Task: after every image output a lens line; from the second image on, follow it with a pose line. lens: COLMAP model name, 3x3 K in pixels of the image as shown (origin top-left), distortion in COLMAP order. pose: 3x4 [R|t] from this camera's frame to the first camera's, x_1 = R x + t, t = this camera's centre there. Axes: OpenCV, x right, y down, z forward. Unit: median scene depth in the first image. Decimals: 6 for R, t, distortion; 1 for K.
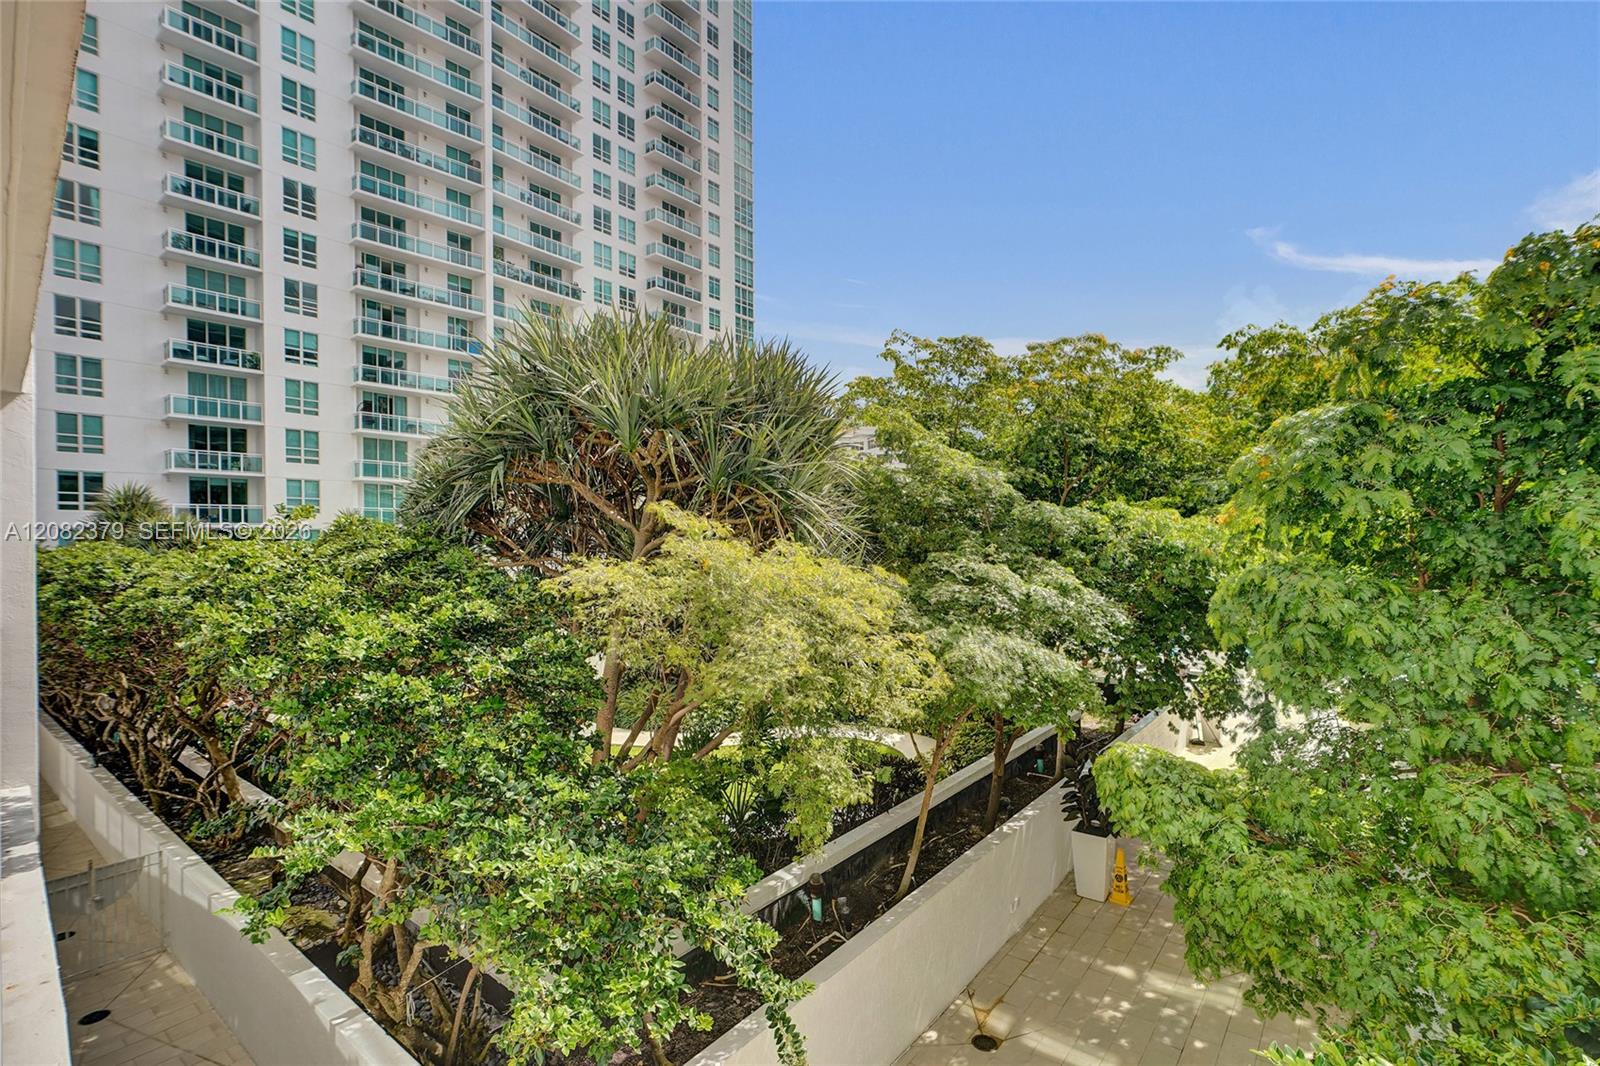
lens RADIAL K [[724.7, 0, 763.1], [0, 724.7, 544.3], [0, 0, 1]] dist [-0.004632, 0.000052]
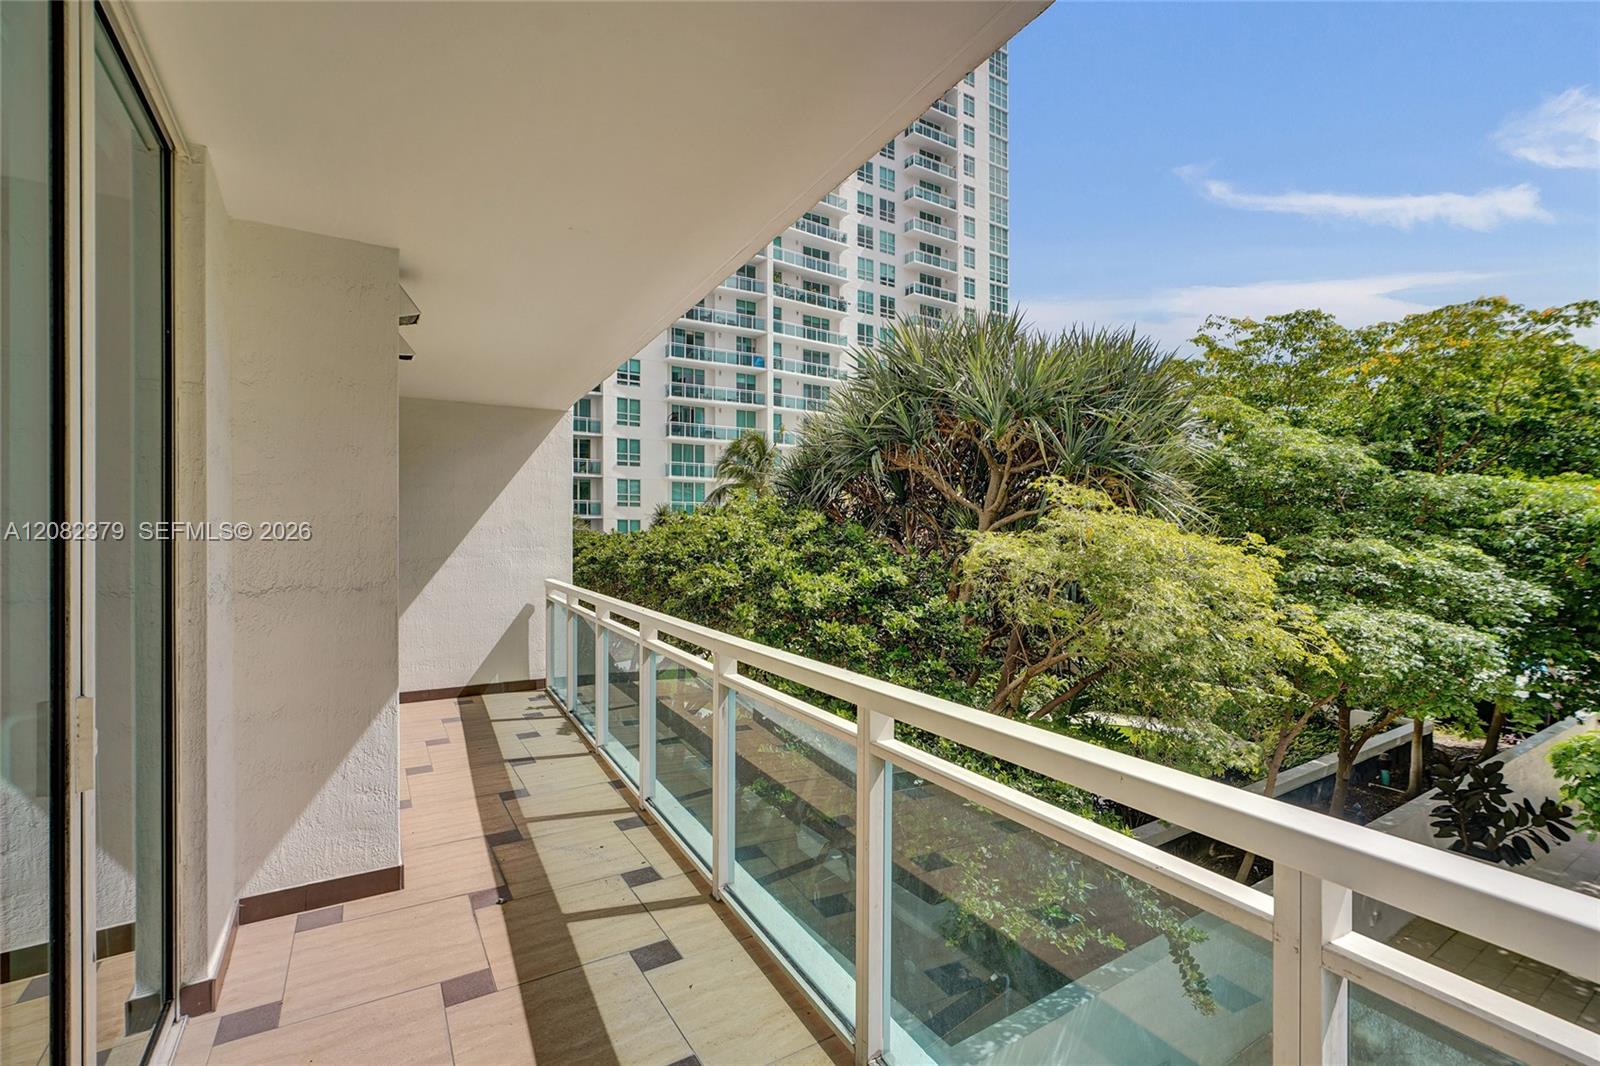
lens RADIAL K [[697.7, 0, 733.6], [0, 697.7, 537.8], [0, 0, 1]] dist [-0.003564, 0.000539]
pose [[0.949627, 0.005559, -0.313334, -0.100730], [-0.007645, 0.999956, -0.005431, 0.015427], [0.313290, 0.007553, 0.949627, -0.068332]]
